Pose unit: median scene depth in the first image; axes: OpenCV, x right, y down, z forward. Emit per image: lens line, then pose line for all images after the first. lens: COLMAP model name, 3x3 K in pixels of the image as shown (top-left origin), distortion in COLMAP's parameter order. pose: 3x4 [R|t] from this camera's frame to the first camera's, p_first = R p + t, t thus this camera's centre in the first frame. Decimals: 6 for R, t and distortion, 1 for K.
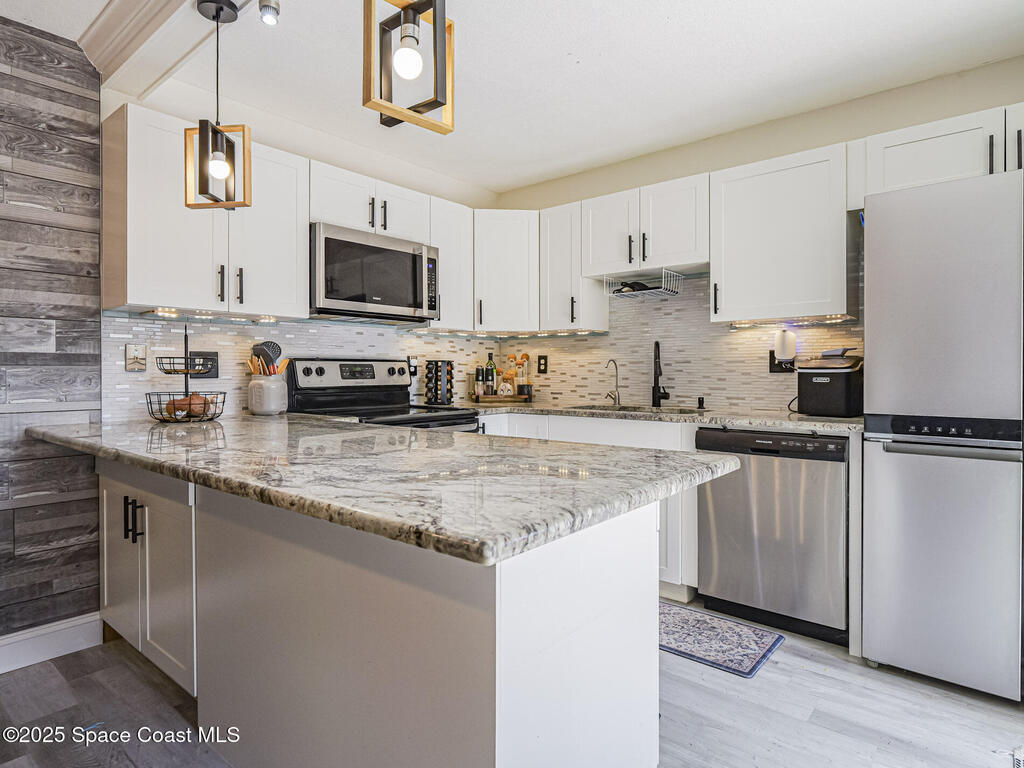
lens RADIAL K [[591.9, 0, 512.1], [0, 591.9, 380.5], [0, 0, 1]] dist [-0.002098, -0.002747]
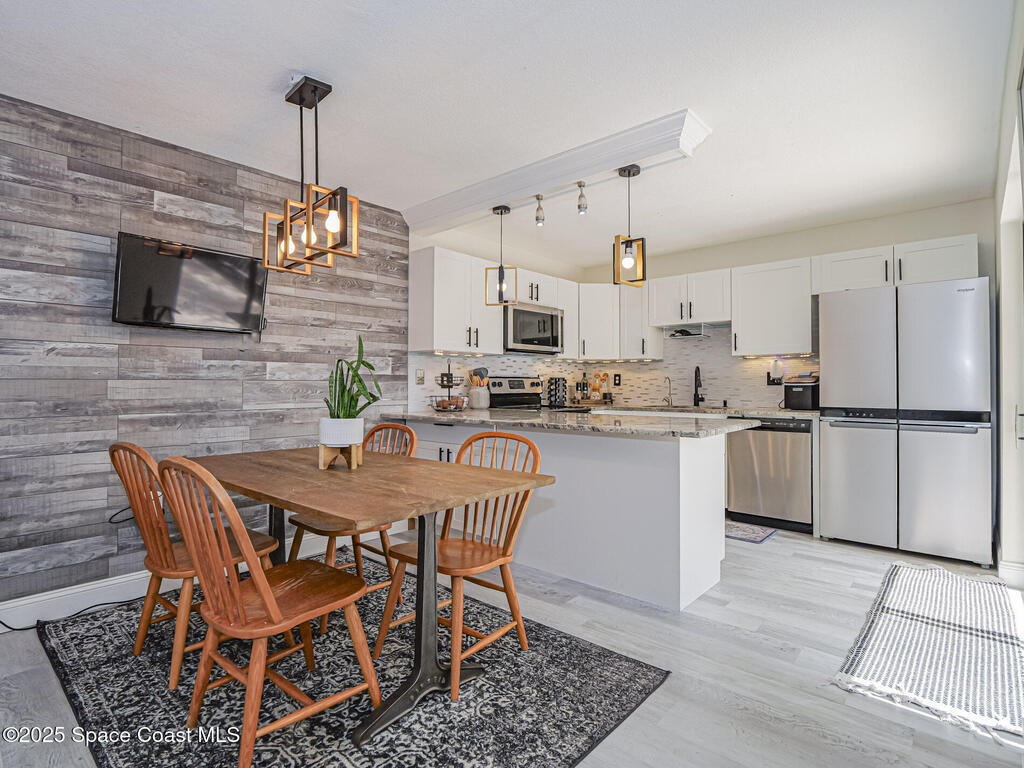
lens RADIAL K [[533.1, 0, 507.5], [0, 533.1, 381.4], [0, 0, 1]] dist [-0.002380, -0.002977]
pose [[0.999634, 0.000691, -0.027050, -0.261958], [-0.001224, 0.999805, -0.019715, 0.006387], [0.027031, 0.019741, 0.999440, -0.535083]]
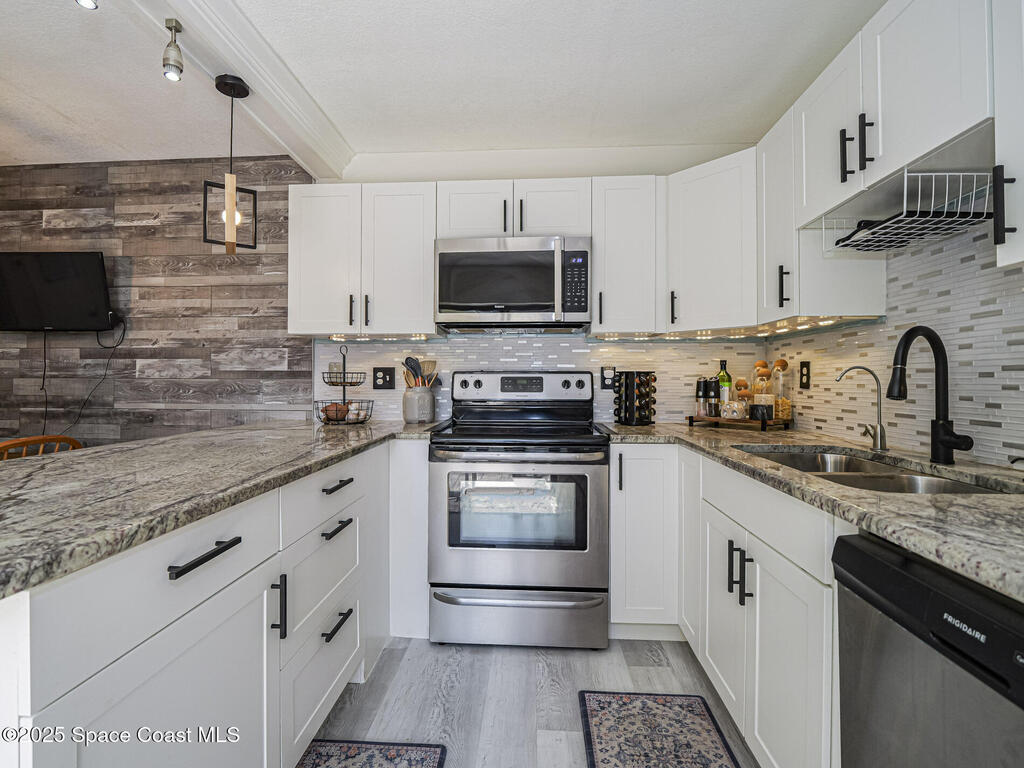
lens RADIAL K [[497.7, 0, 492.7], [0, 497.7, 380.9], [0, 0, 1]] dist [-0.012894, -0.000471]
pose [[0.583260, 0.002768, -0.812281, 0.392690], [-0.015377, 0.999853, -0.007635, -0.014578], [0.812140, 0.016944, 0.583216, 0.520476]]
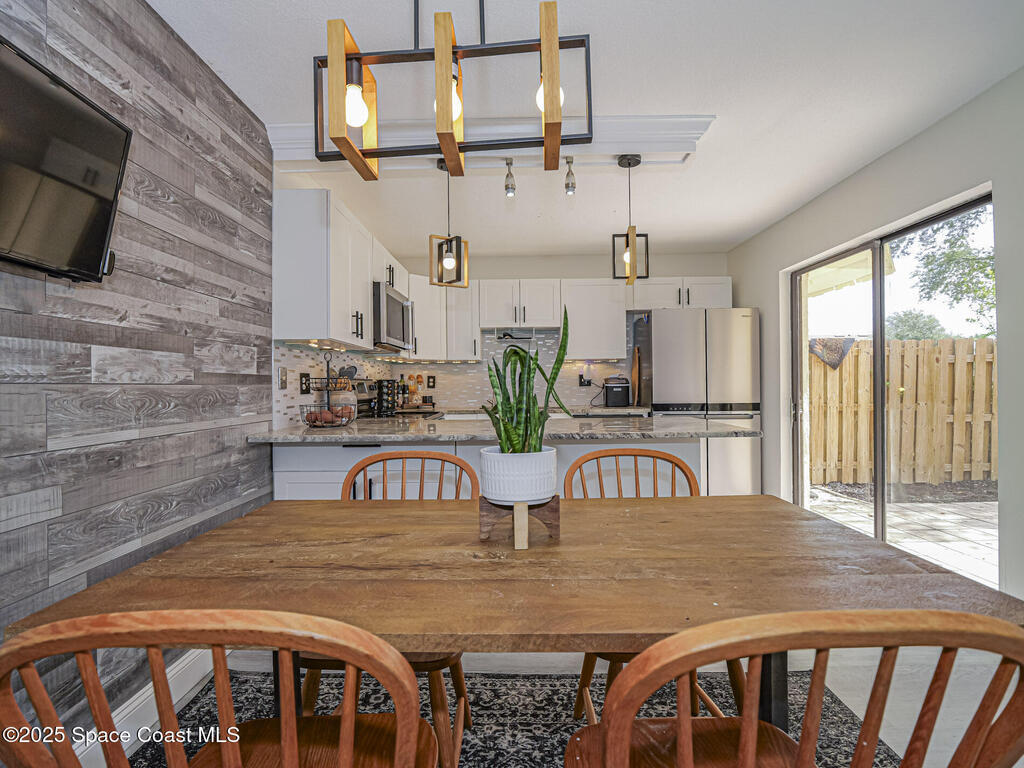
lens RADIAL K [[497.7, 0, 513.1], [0, 497.7, 387.8], [0, 0, 1]] dist [-0.012894, -0.000471]
pose [[0.768047, -0.009289, 0.640327, -0.765589], [0.016898, 0.999841, -0.005764, -0.003162], [-0.640171, 0.015248, 0.768081, -0.095581]]
